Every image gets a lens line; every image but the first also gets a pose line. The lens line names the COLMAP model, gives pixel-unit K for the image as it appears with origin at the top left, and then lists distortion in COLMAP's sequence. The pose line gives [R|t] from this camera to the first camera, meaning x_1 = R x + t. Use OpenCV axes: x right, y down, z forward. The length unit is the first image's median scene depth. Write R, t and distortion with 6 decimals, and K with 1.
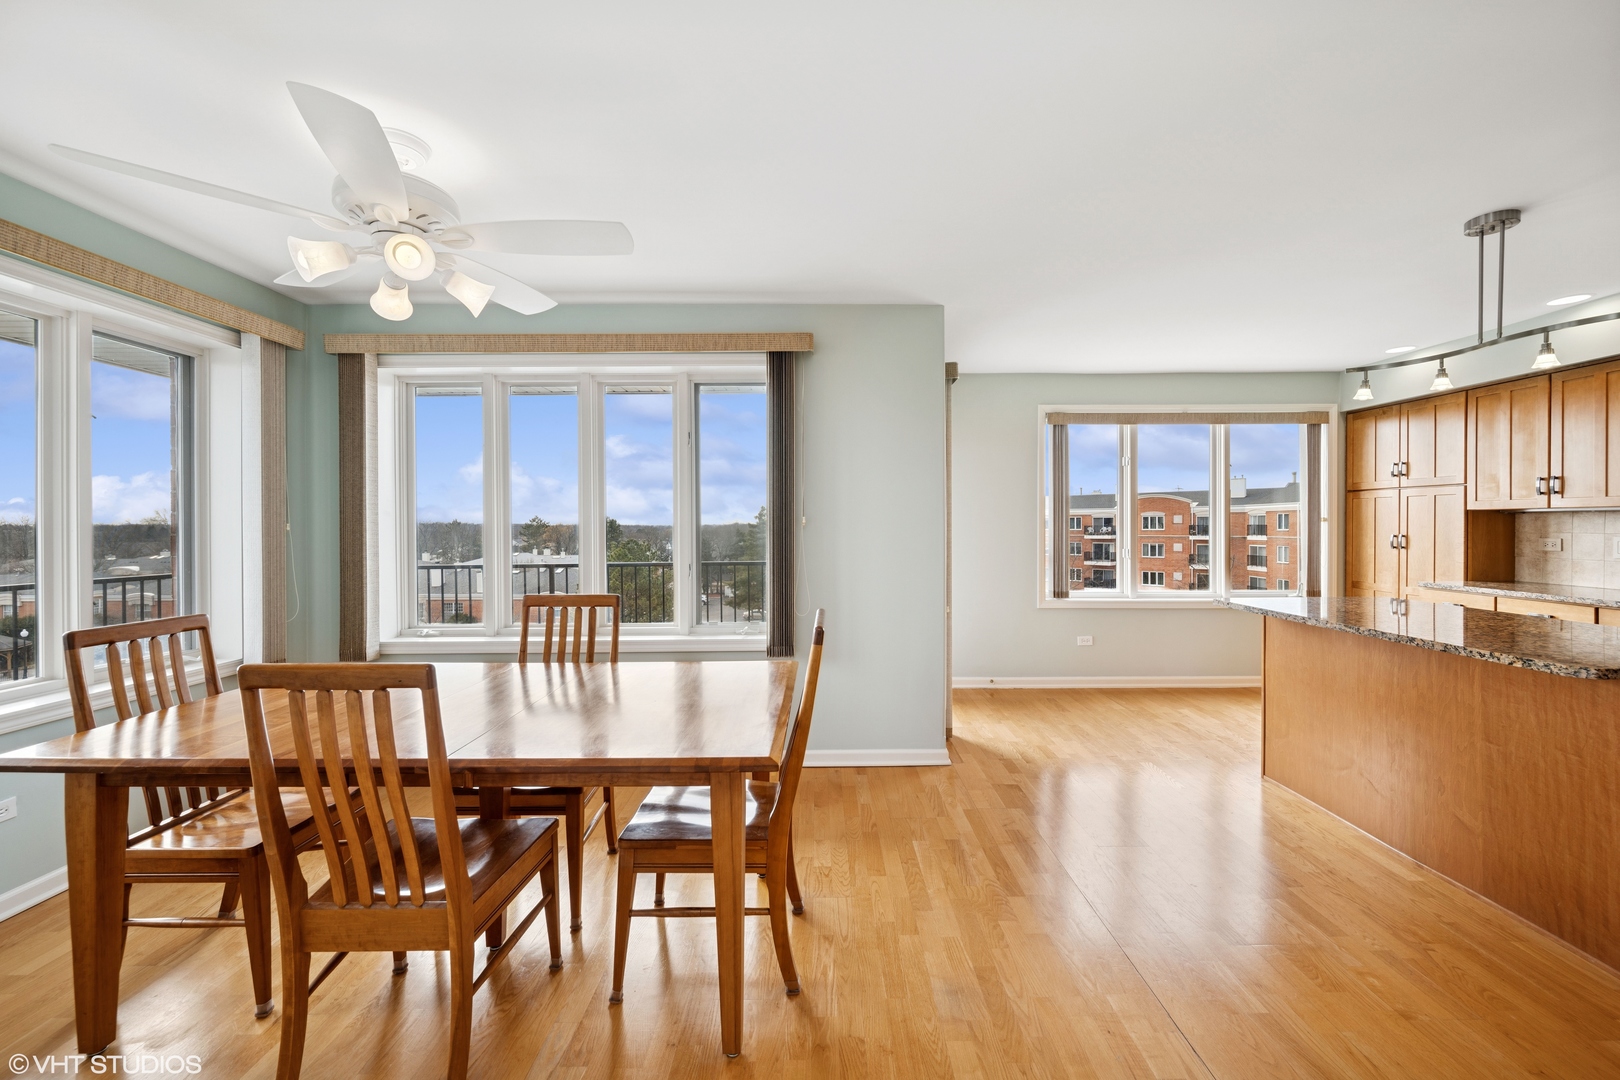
lens RADIAL K [[647.4, 0, 810.9], [0, 647.4, 527.7], [0, 0, 1]] dist [-0.000965, -0.000044]
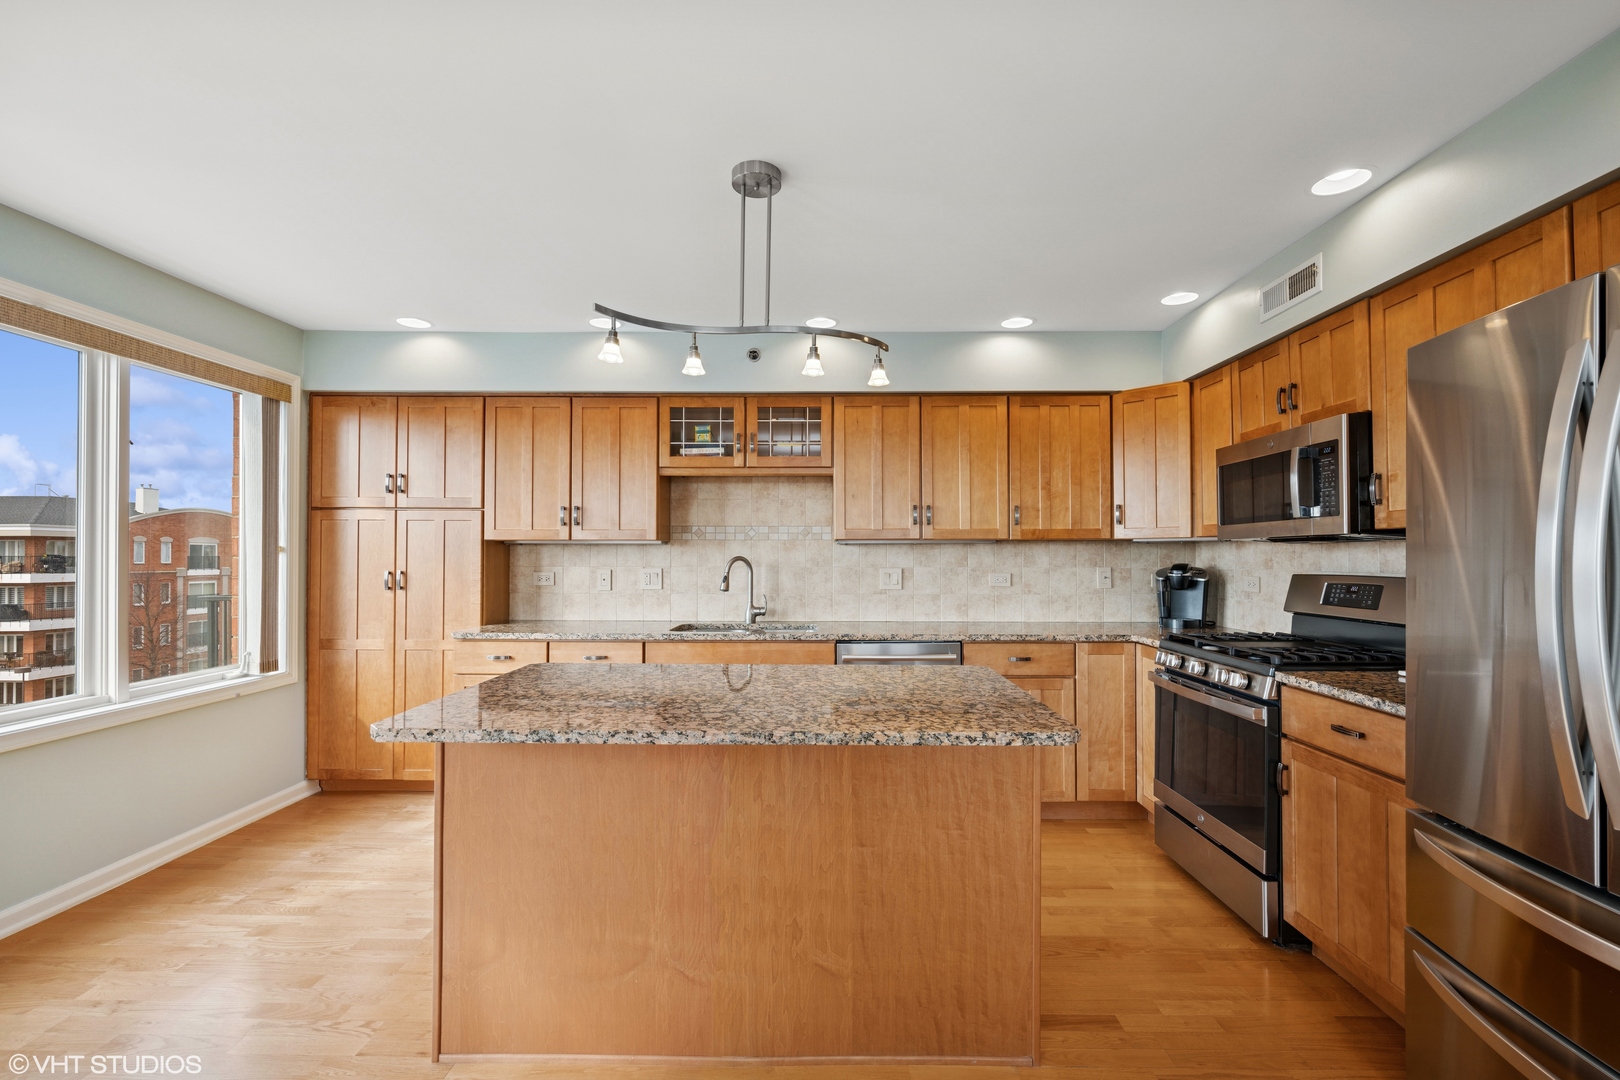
lens RADIAL K [[688.4, 0, 812.5], [0, 688.4, 549.2], [0, 0, 1]] dist [-0.000013, 0.000109]
pose [[0.004754, 0.013025, 0.999904, 0.149331], [0.003552, 0.999909, -0.013042, -0.002804], [-0.999982, 0.003614, 0.004707, 0.653058]]
